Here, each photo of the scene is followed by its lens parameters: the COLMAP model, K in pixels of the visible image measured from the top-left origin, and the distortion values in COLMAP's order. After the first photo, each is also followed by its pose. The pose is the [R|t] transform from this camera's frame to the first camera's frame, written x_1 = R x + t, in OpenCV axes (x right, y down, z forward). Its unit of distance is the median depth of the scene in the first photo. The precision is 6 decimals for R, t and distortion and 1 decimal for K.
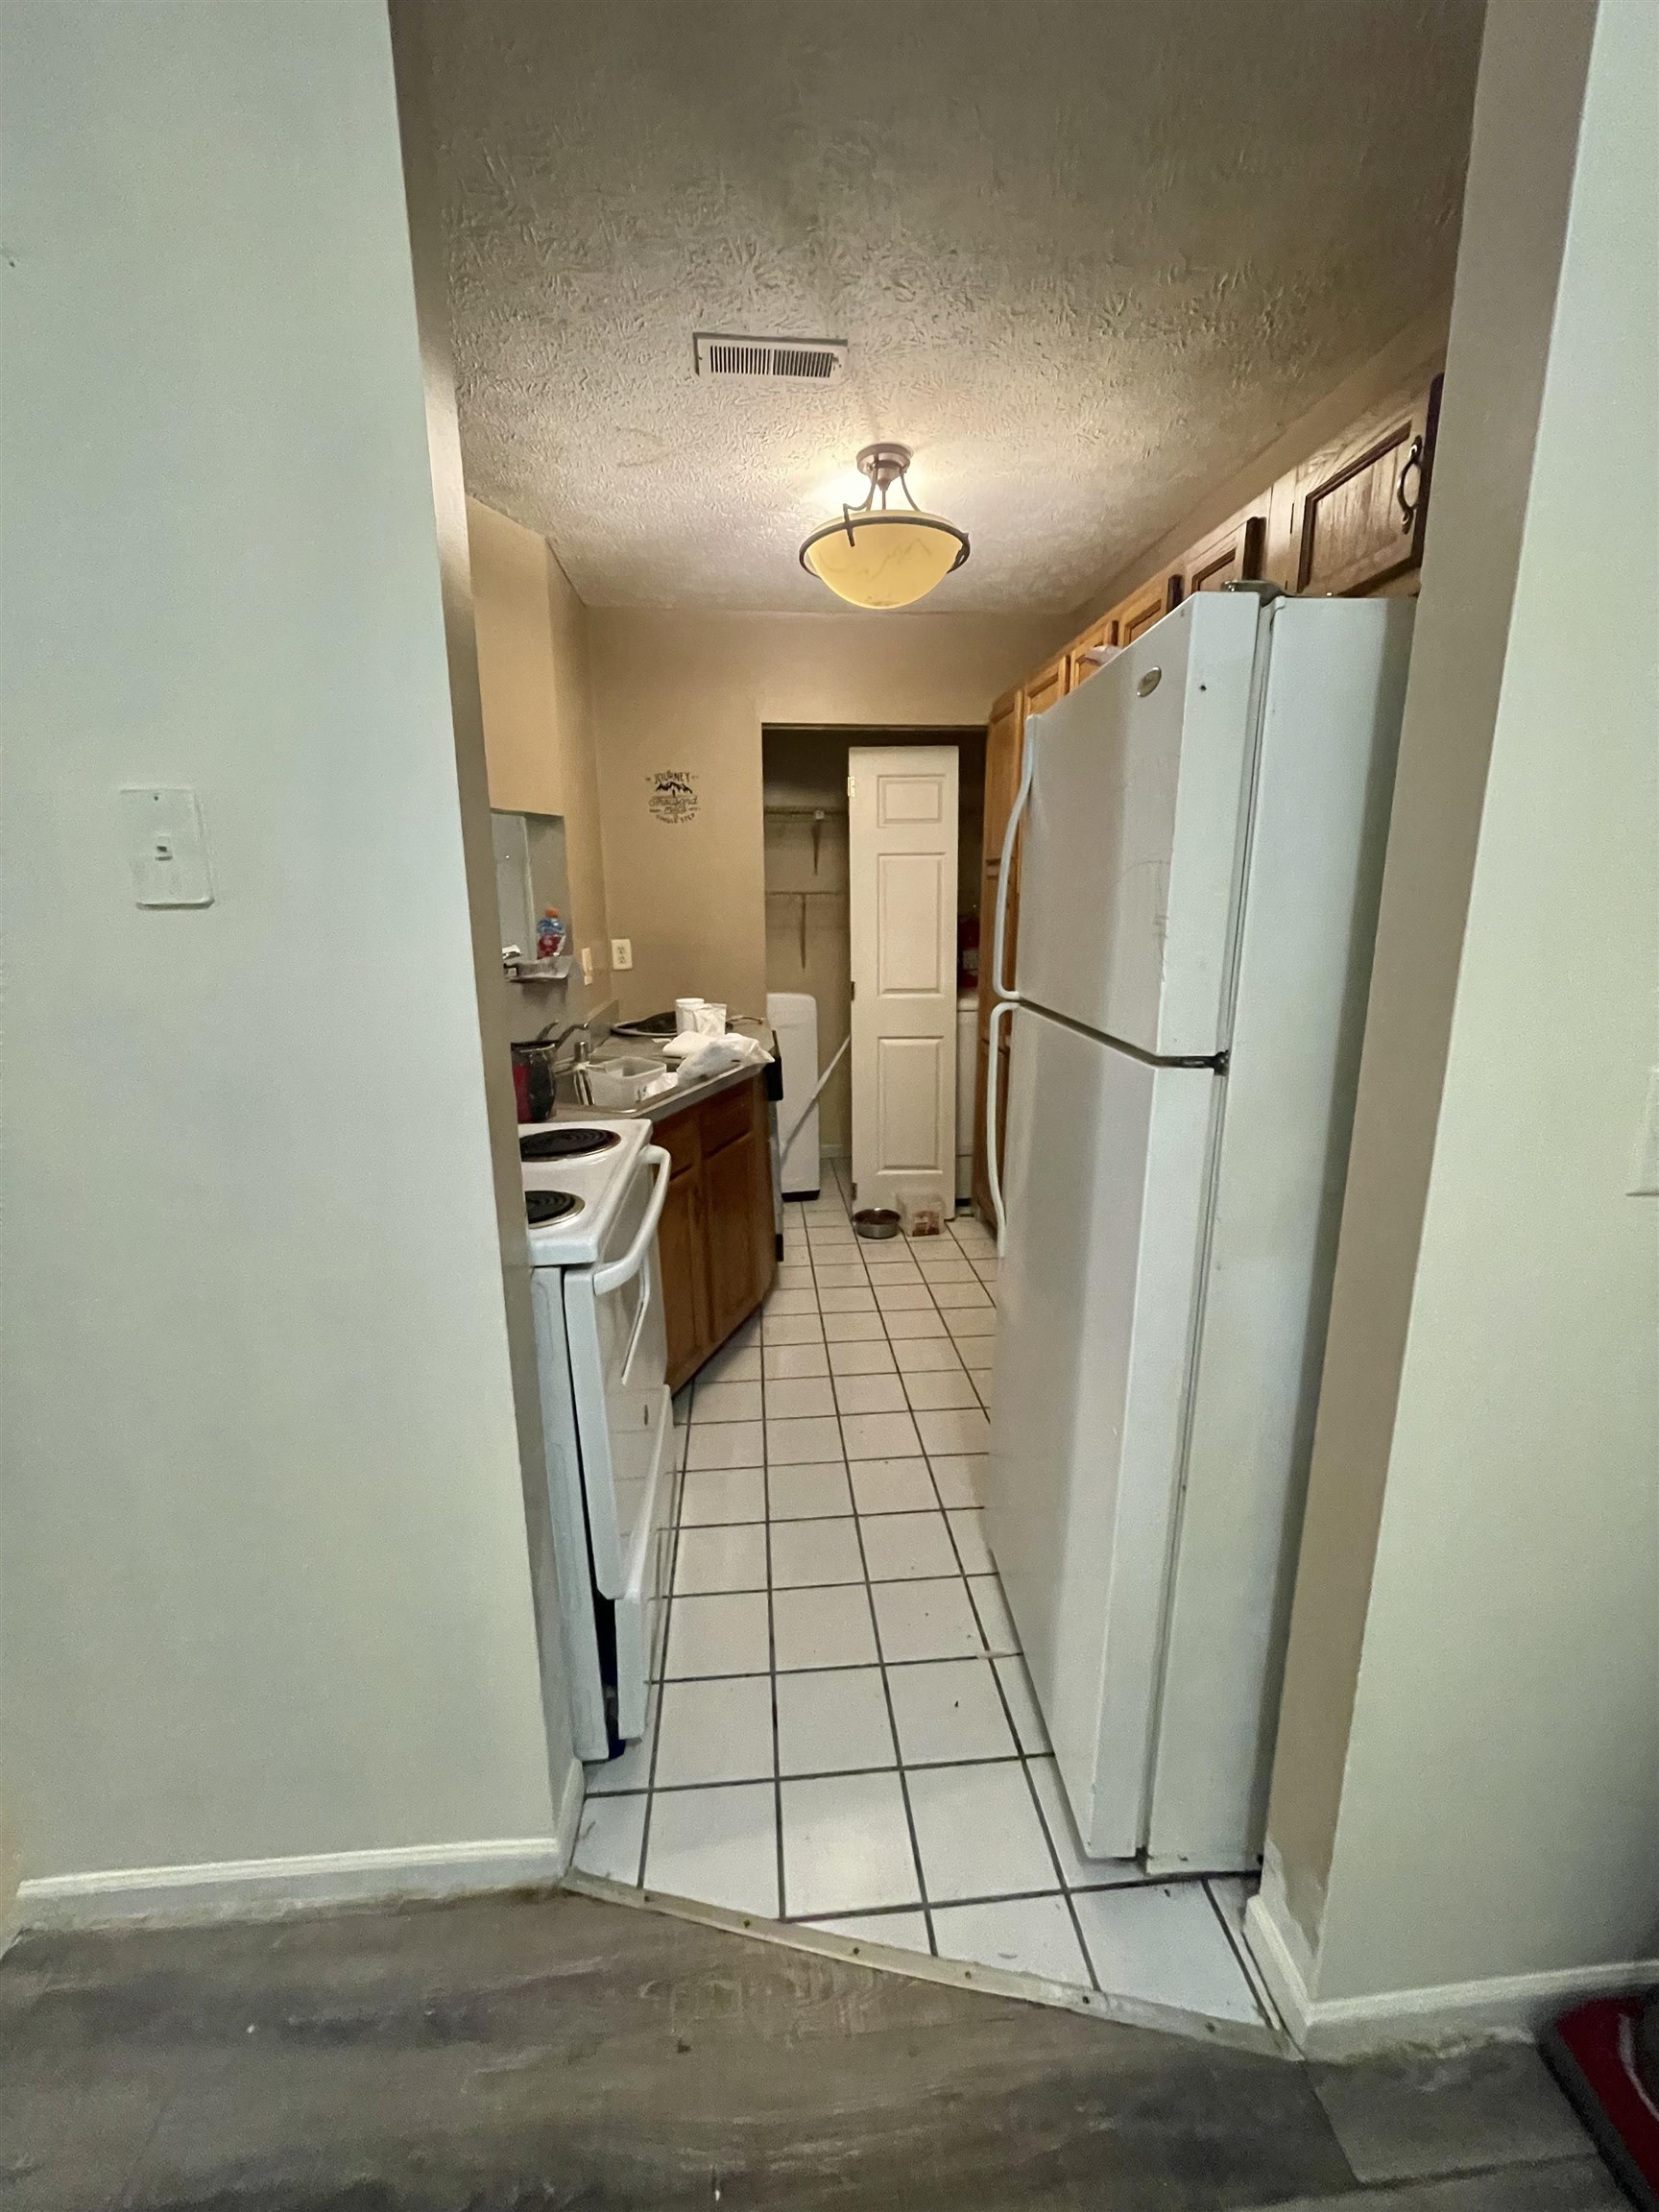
lens RADIAL K [[887.7, 0, 821.3], [0, 887.7, 1109.8], [0, 0, 1]] dist [-0.004015, -0.000138]
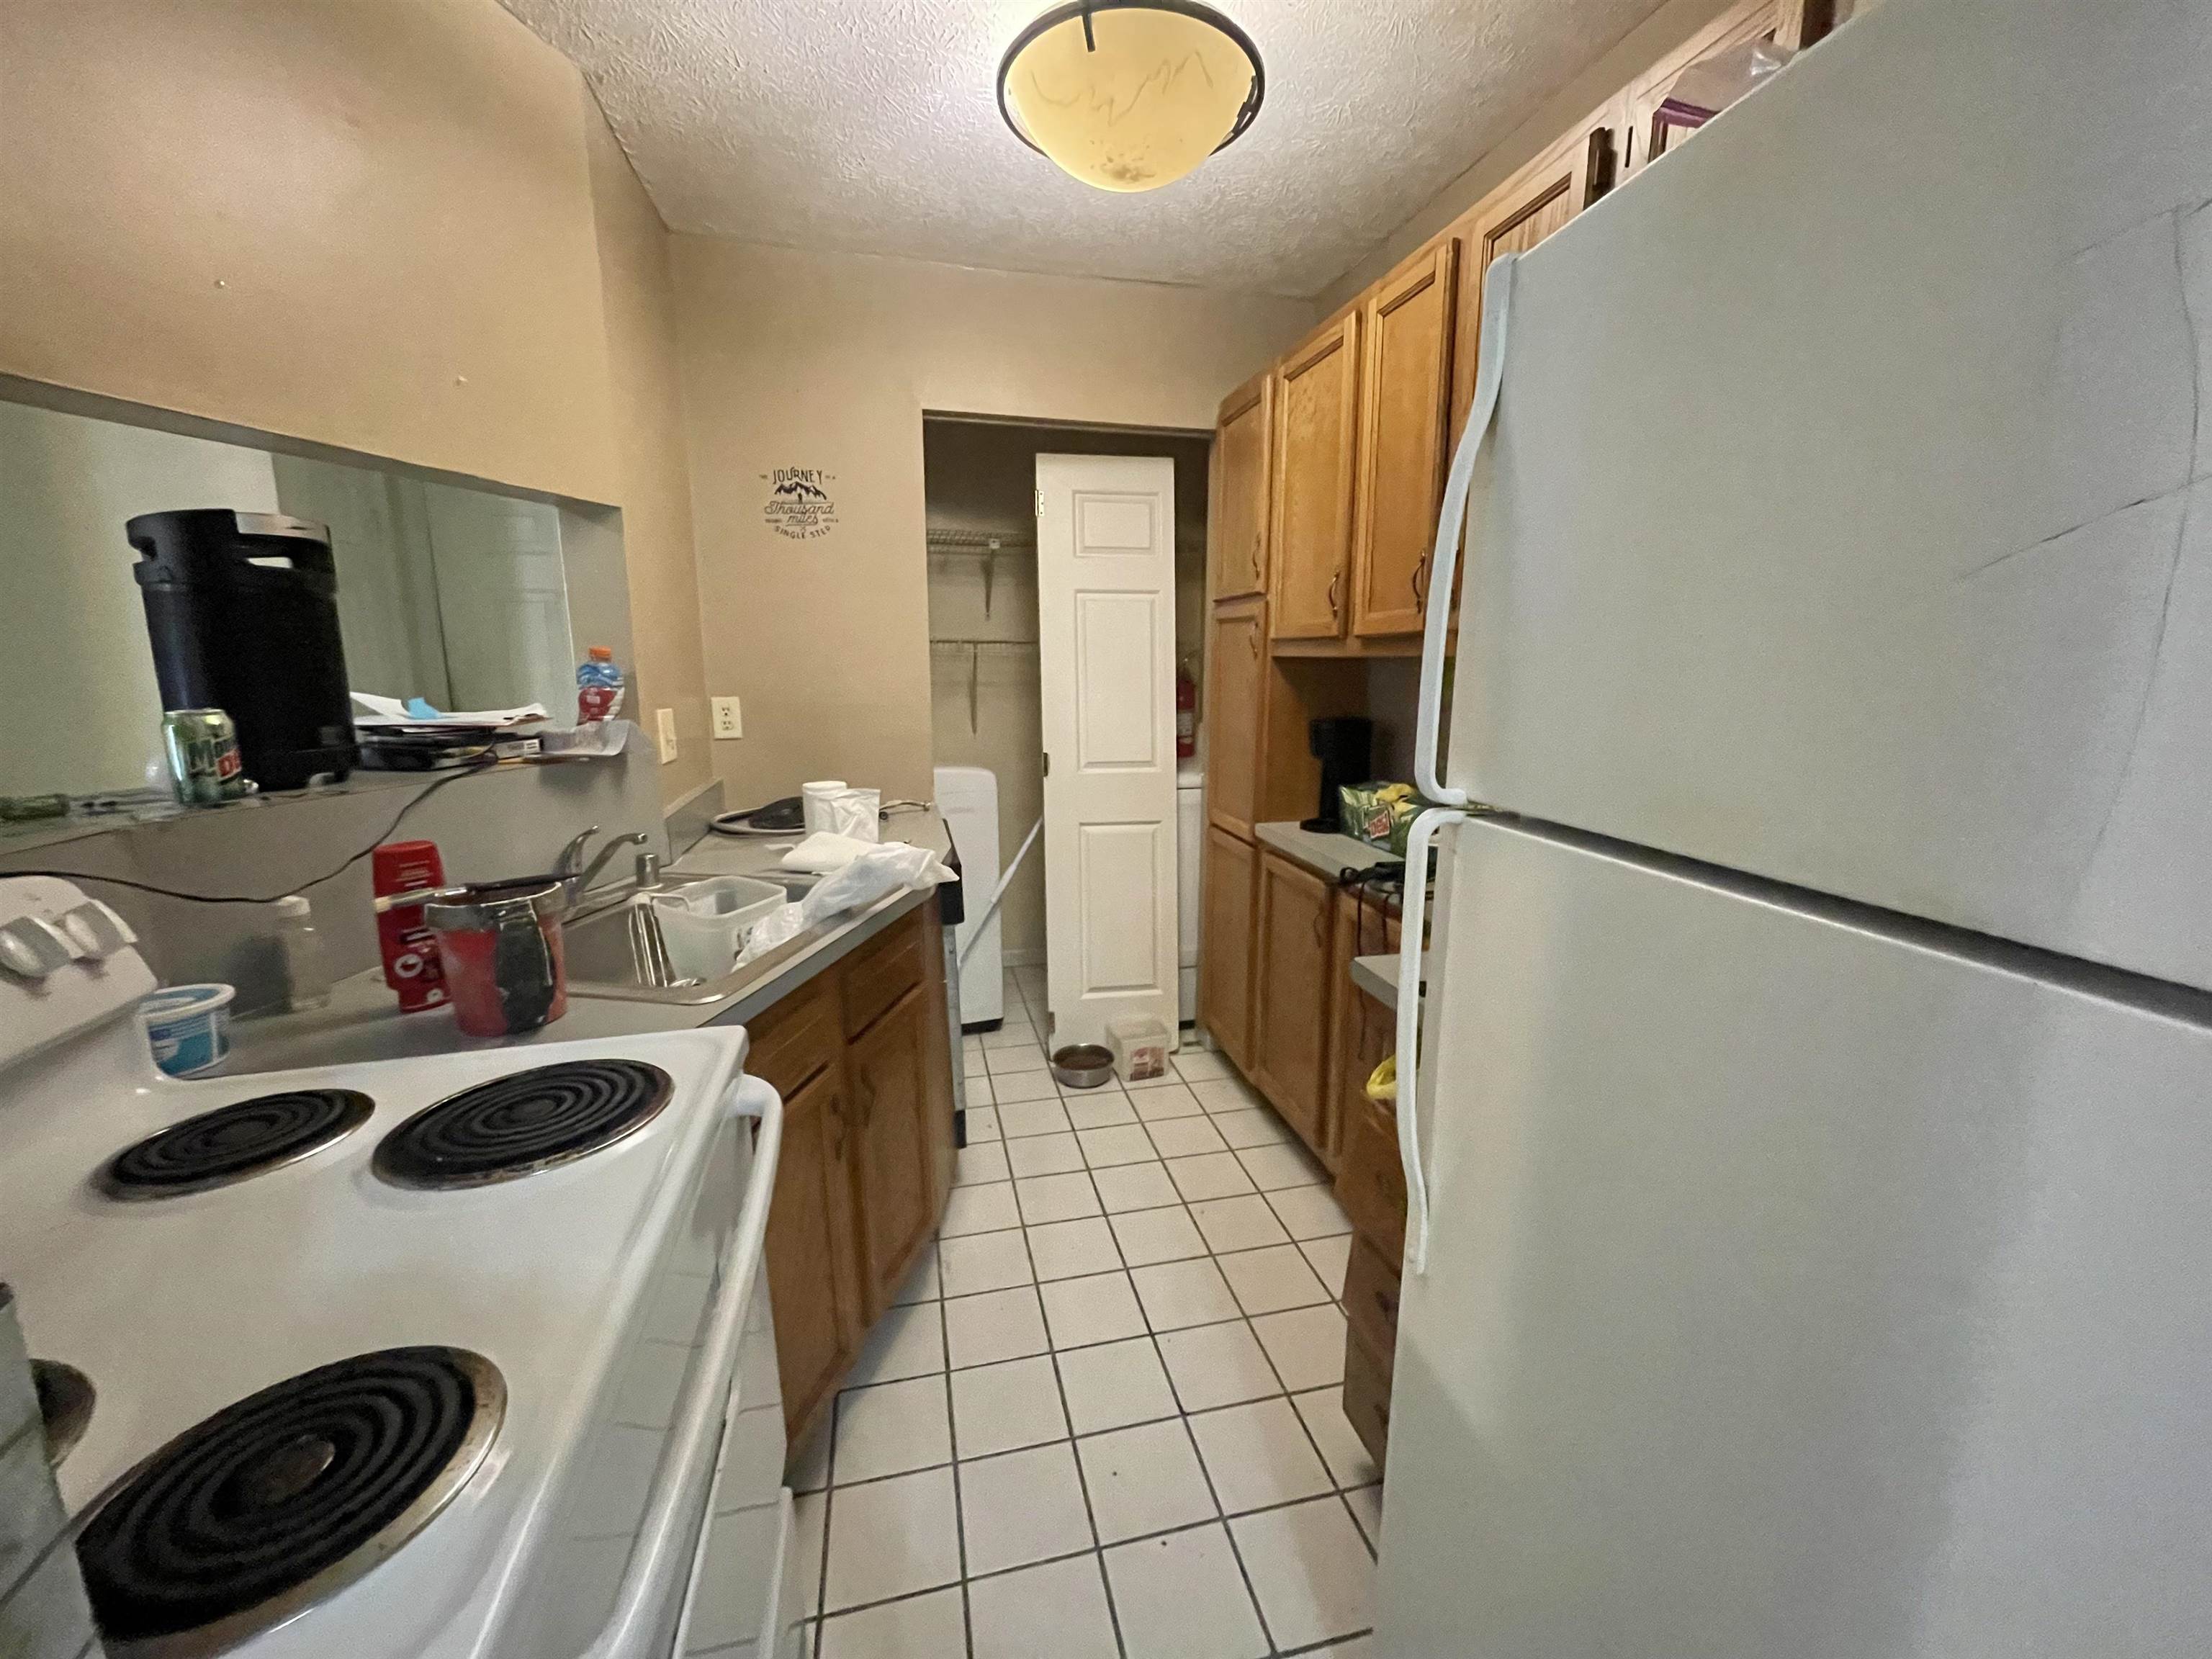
lens RADIAL K [[887.7, 0, 1111.8], [0, 887.7, 824.0], [0, 0, 1]] dist [-0.004015, -0.000138]
pose [[0.987373, -0.018752, 0.157299, -0.035007], [0.027200, 0.998291, -0.051725, -0.047449], [-0.156060, 0.055350, 0.986196, 0.269190]]
